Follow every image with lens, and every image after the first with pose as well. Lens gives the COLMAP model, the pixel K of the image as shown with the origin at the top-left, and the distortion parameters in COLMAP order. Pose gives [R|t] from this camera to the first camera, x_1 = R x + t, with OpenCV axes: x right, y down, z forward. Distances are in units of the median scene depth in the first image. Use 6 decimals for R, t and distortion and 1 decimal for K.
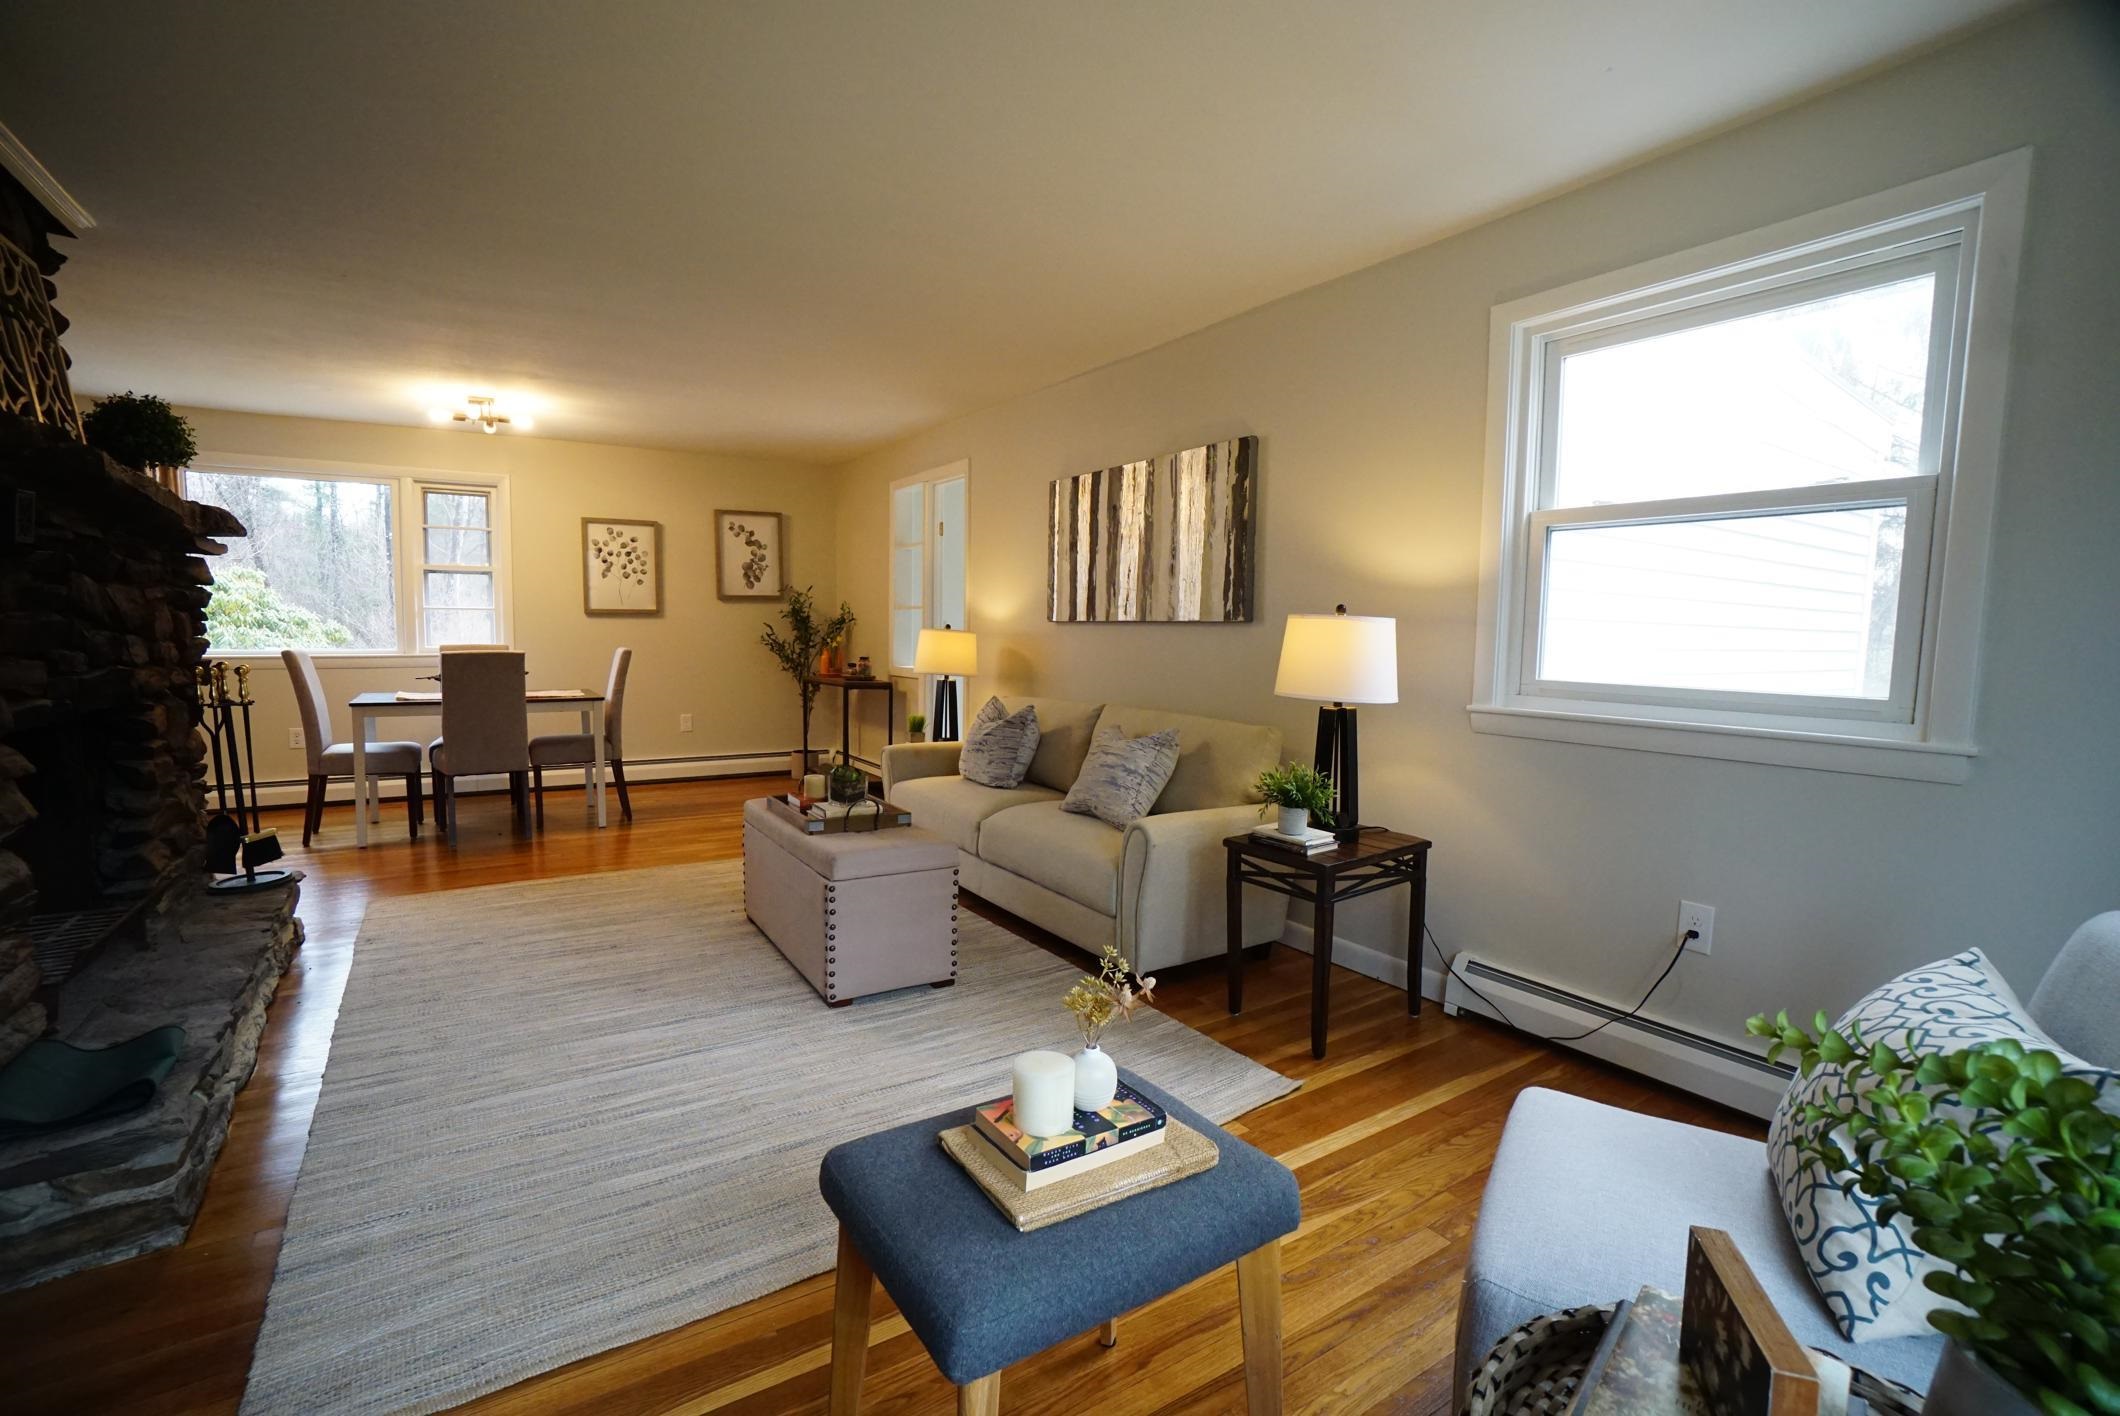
lens RADIAL K [[942.4, 0, 1056.2], [0, 942.4, 718.3], [0, 0, 1]] dist [-0.046837, 0.006410]
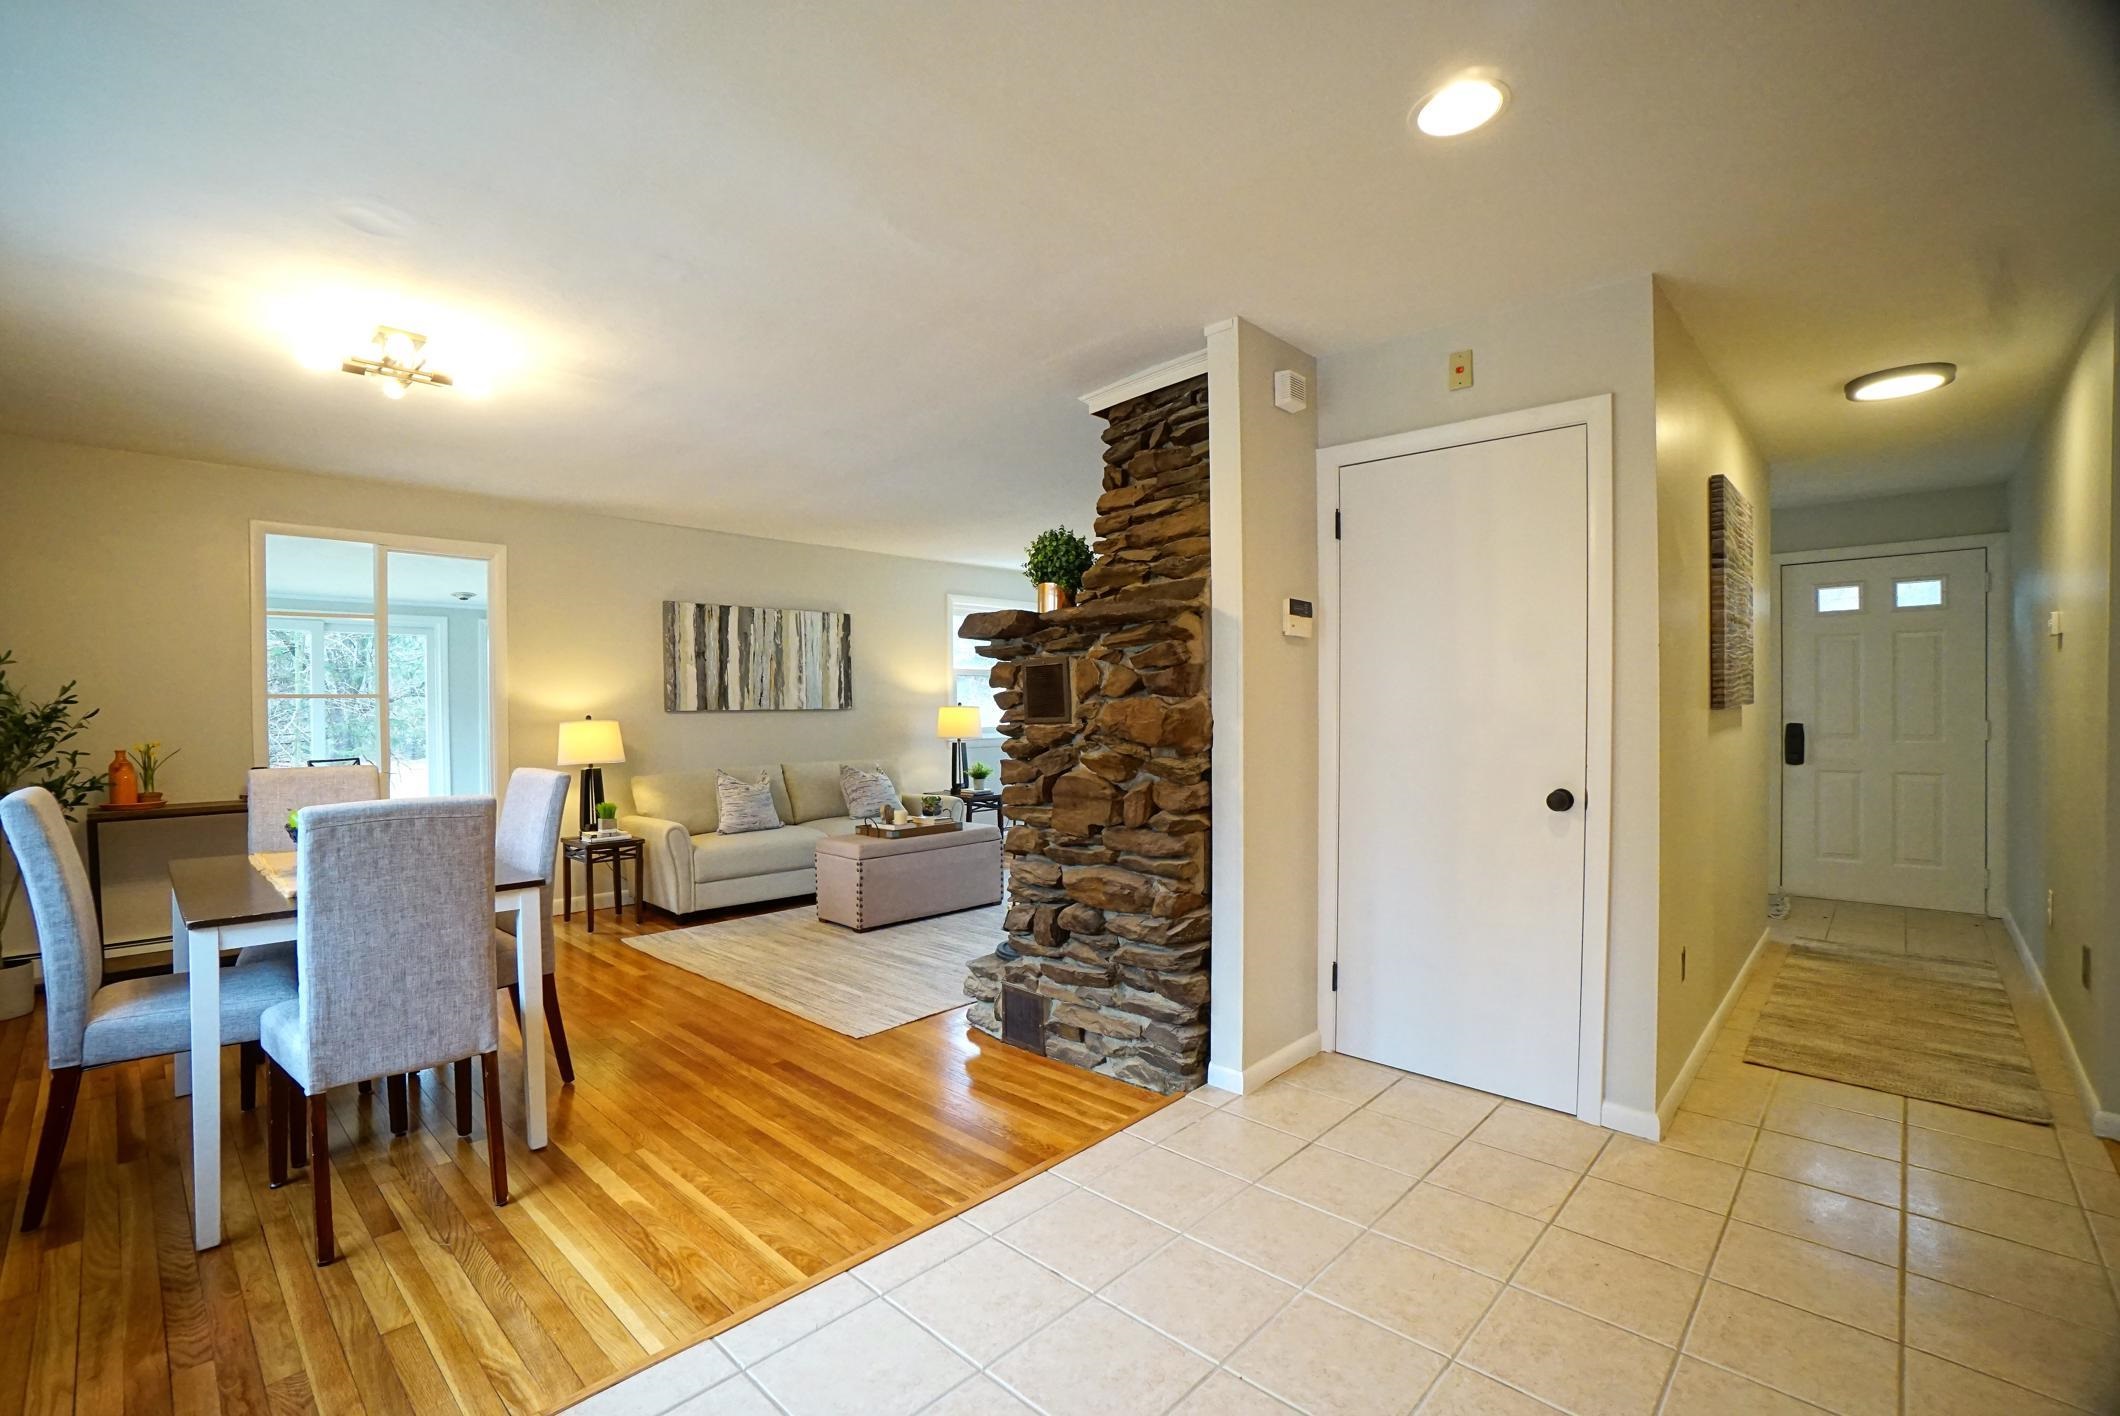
lens RADIAL K [[942.4, 0, 1040.3], [0, 942.4, 732.0], [0, 0, 1]] dist [-0.046837, 0.006410]
pose [[-0.244334, -0.038743, 0.968917, -1.742937], [0.097873, 0.993114, 0.064391, -0.139841], [-0.964739, 0.110563, -0.238859, 1.073264]]
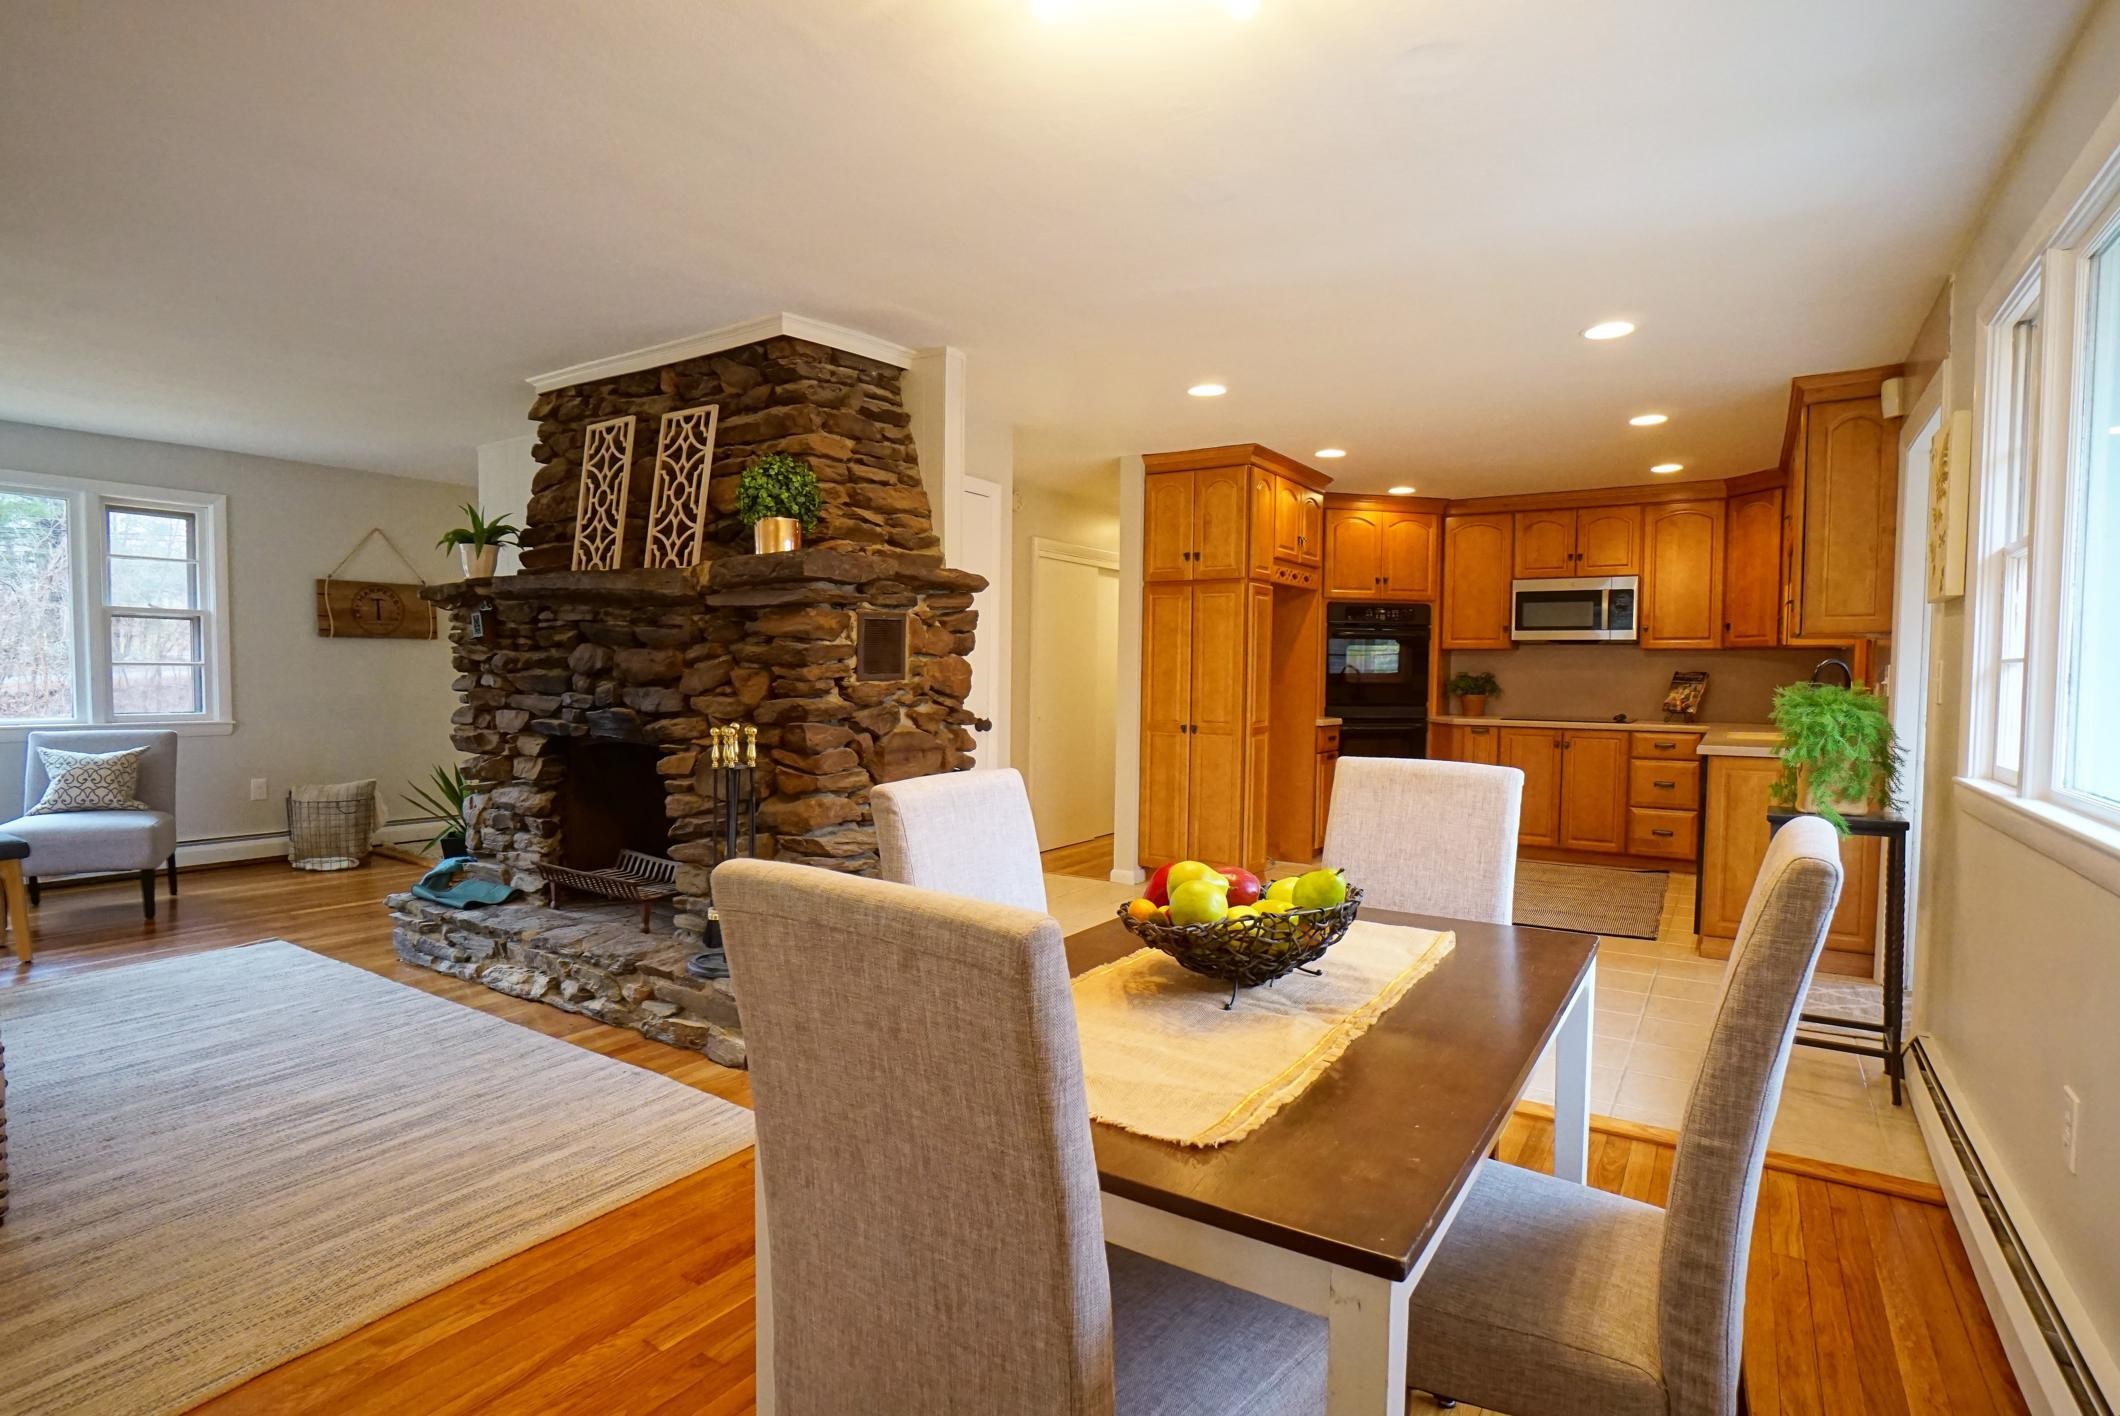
lens RADIAL K [[1063.4, 0, 1051.6], [0, 1063.4, 717.5], [0, 0, 1]] dist [-0.038552, 0.007512]
pose [[-0.907722, -0.006238, -0.419525, -0.639281], [-0.064259, 0.990160, 0.124315, -0.184316], [0.414622, 0.139802, -0.899191, 1.778048]]
